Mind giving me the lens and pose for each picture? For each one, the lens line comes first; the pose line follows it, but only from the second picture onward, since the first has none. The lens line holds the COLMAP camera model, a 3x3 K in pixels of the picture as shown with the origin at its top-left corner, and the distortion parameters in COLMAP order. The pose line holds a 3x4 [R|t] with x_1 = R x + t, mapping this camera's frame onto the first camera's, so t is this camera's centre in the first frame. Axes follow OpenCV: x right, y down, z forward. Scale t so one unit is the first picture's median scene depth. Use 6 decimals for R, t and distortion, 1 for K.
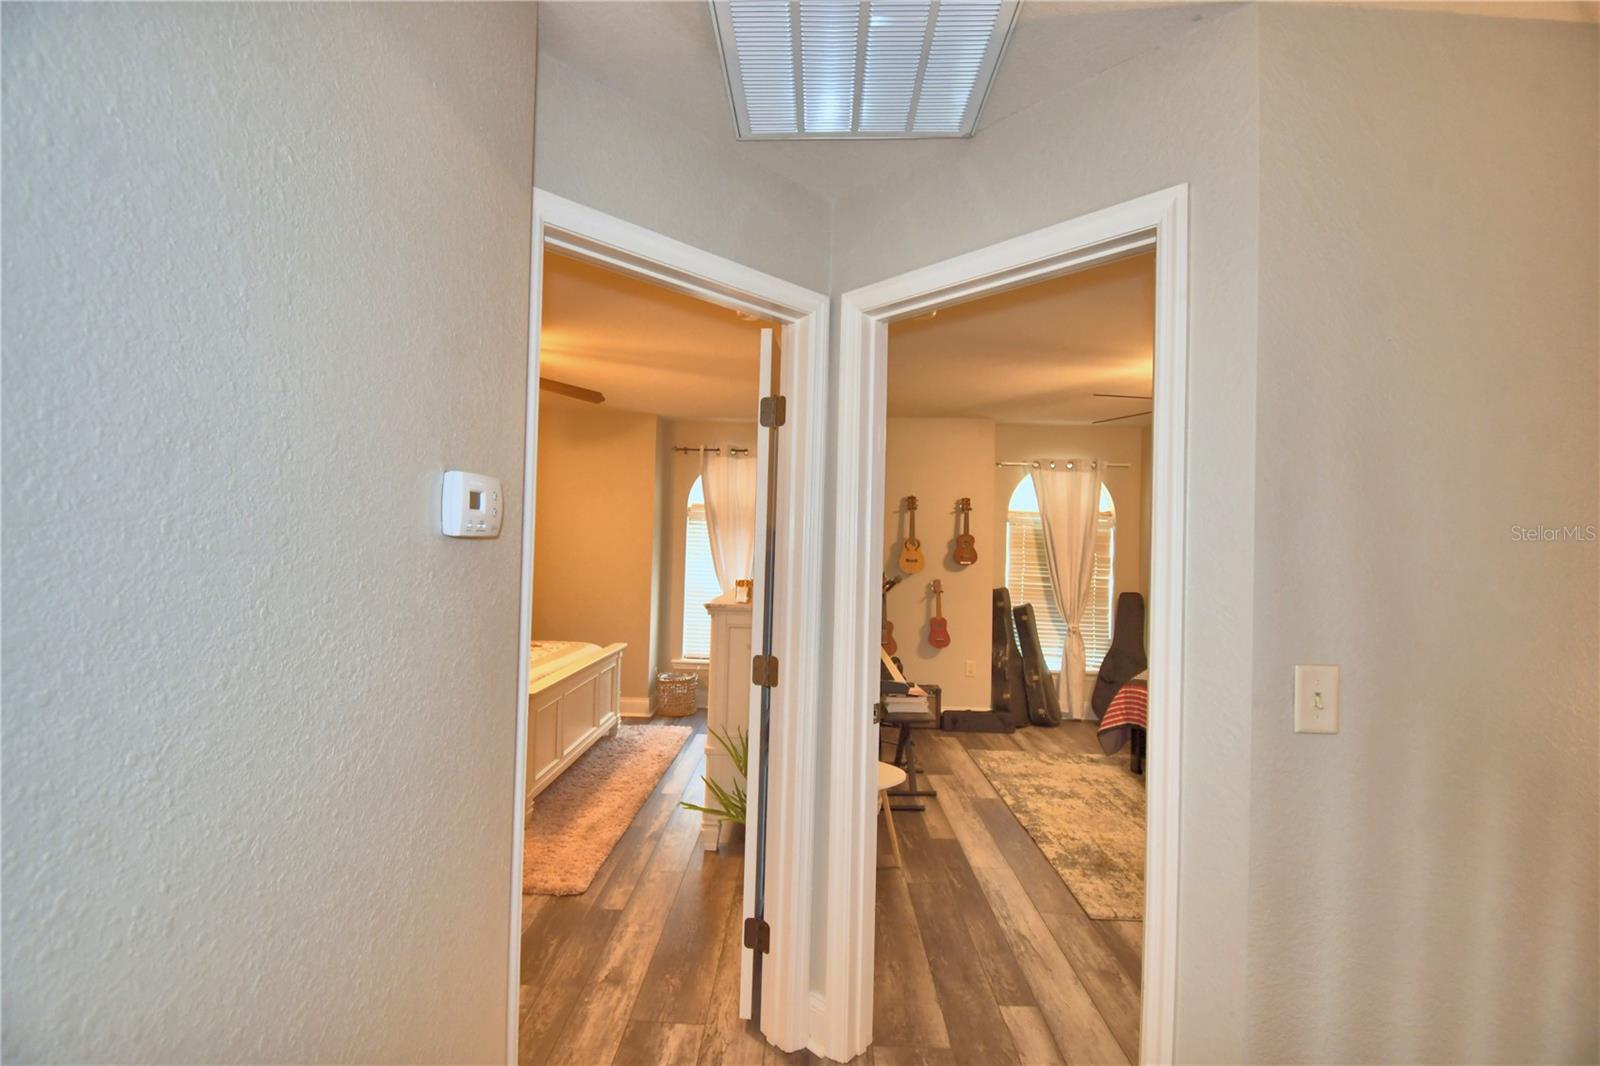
lens RADIAL K [[697.1, 0, 794.6], [0, 697.1, 533.9], [0, 0, 1]] dist [0.022276, -0.028207]
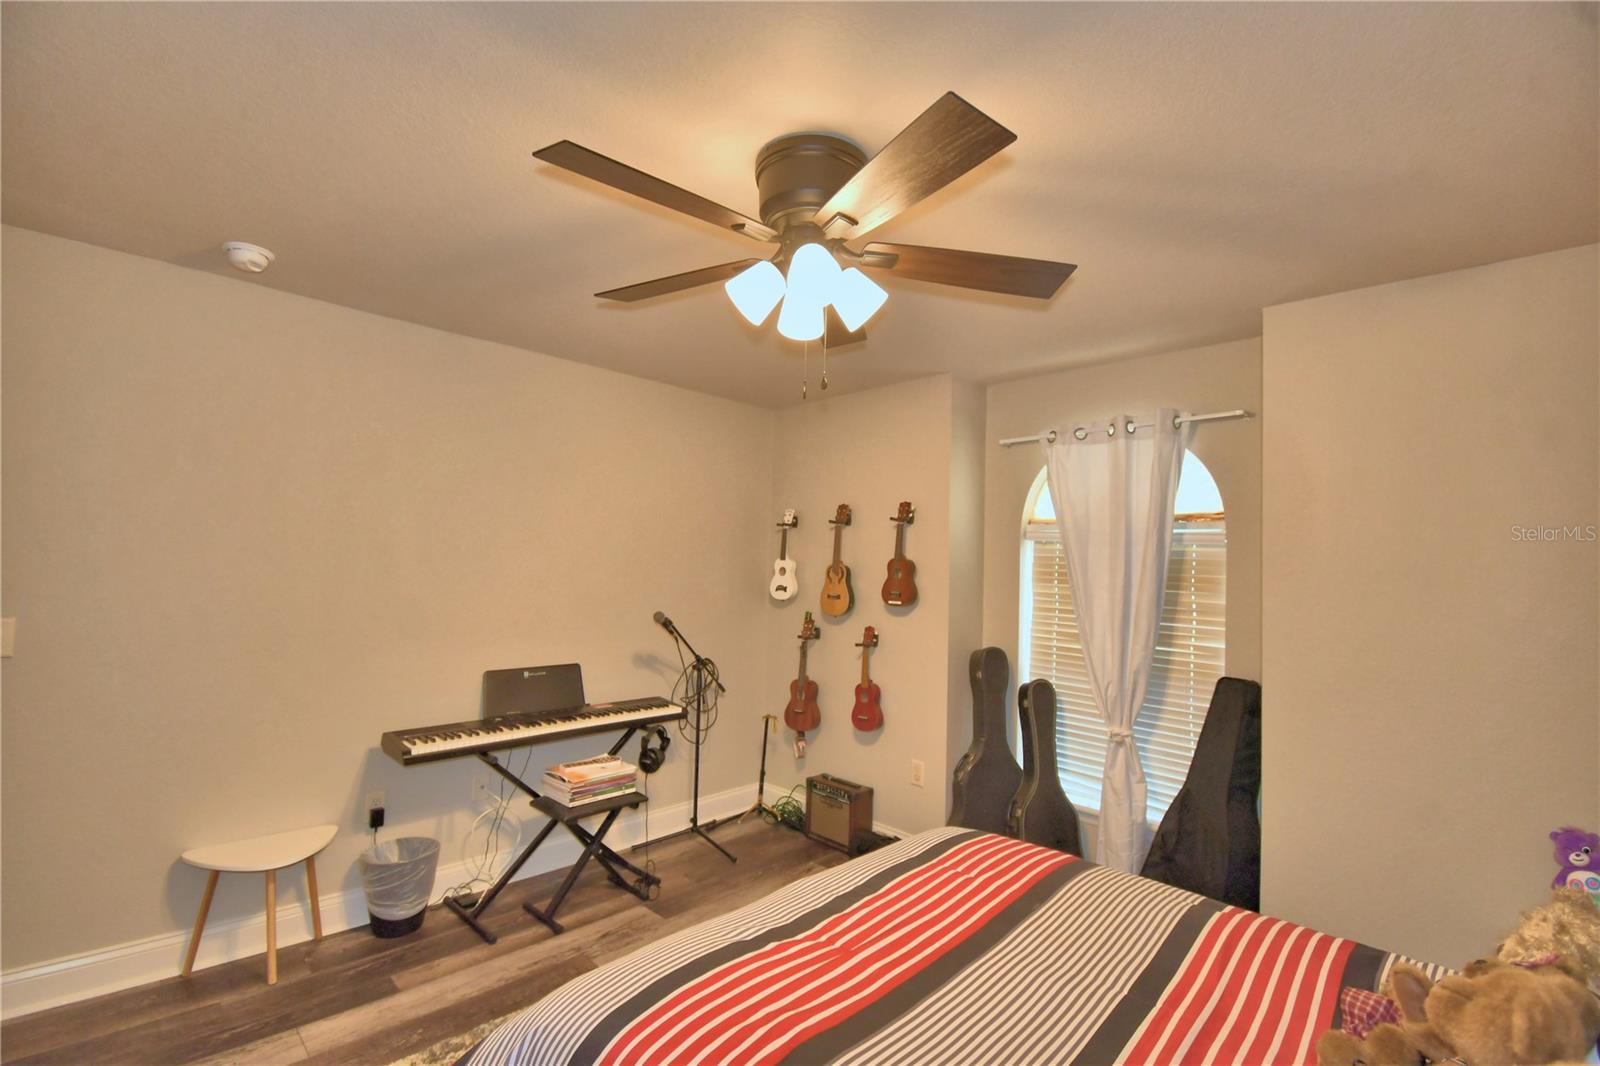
lens RADIAL K [[697.1, 0, 794.6], [0, 697.1, 533.9], [0, 0, 1]] dist [0.022276, -0.028207]
pose [[0.728860, -0.037394, -0.683641, 0.612793], [-0.008768, 0.997916, -0.063932, 0.020775], [0.684606, 0.052592, 0.727013, 0.463660]]
